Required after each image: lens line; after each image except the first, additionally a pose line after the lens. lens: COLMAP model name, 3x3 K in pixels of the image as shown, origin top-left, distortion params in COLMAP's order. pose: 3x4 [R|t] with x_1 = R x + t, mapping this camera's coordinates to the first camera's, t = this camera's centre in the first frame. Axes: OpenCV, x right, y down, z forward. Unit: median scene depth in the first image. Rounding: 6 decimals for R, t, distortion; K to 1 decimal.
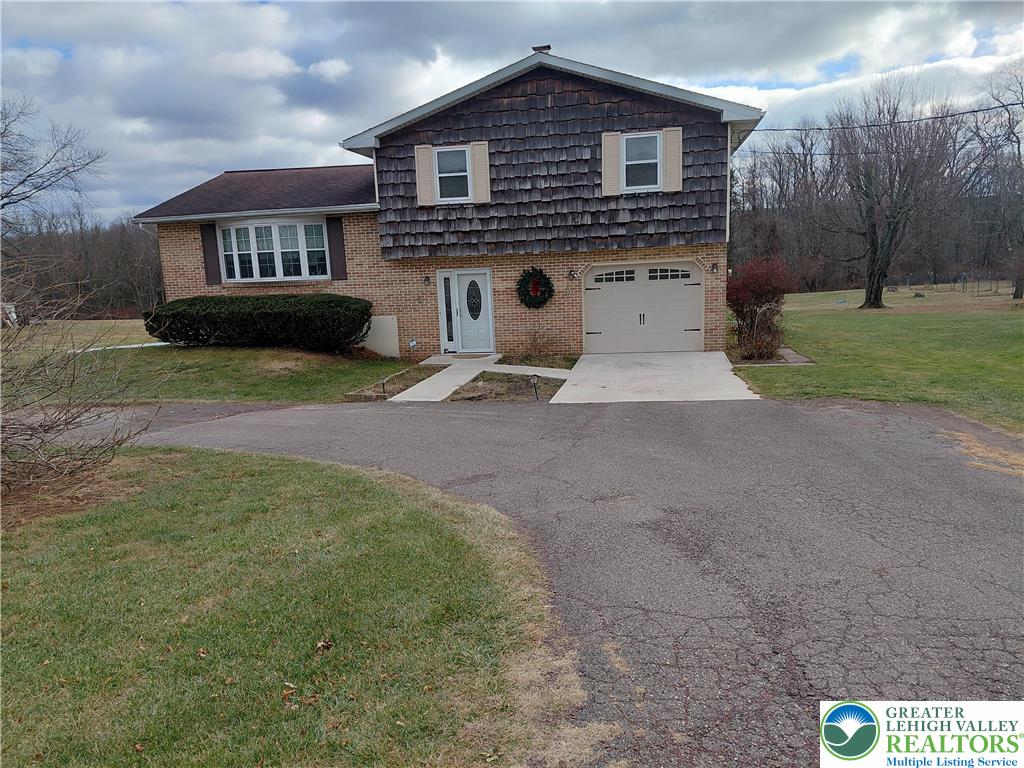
lens RADIAL K [[740.2, 0, 511.5], [0, 740.2, 381.7], [0, 0, 1]] dist [0.030424, -0.053615]
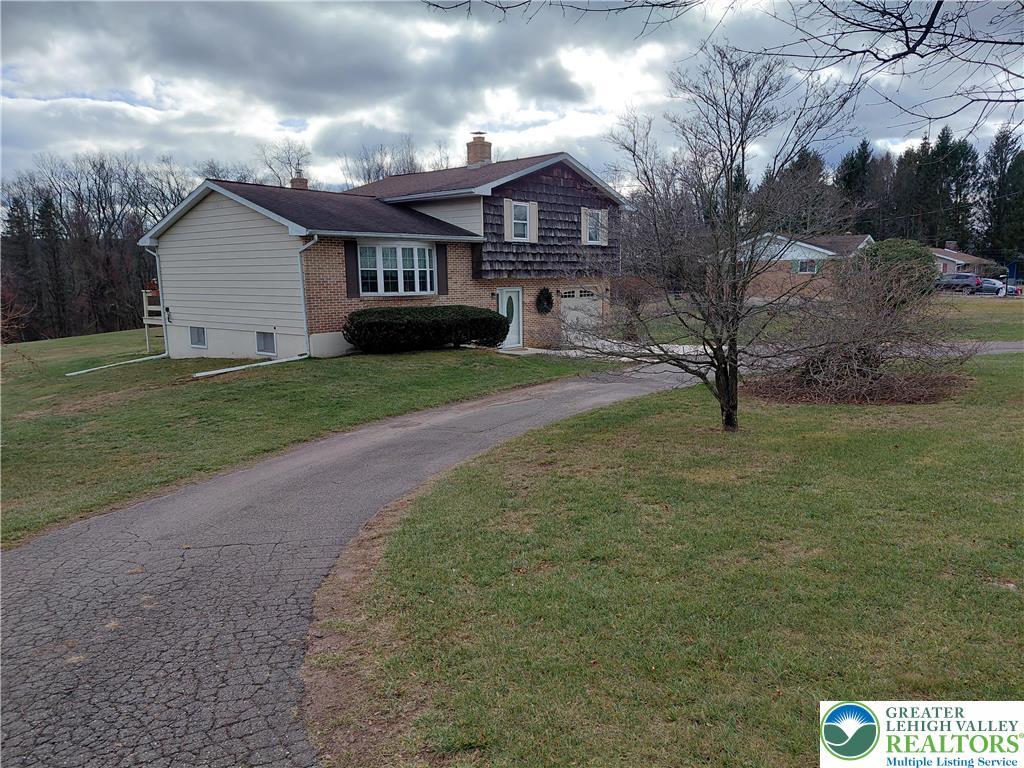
lens RADIAL K [[740.2, 0, 511.0], [0, 740.2, 387.0], [0, 0, 1]] dist [0.030424, -0.053615]
pose [[0.515440, -0.089322, 0.852258, -1.304196], [0.140680, 0.989879, 0.018663, 0.008200], [-0.845299, 0.110277, 0.522789, 0.291142]]
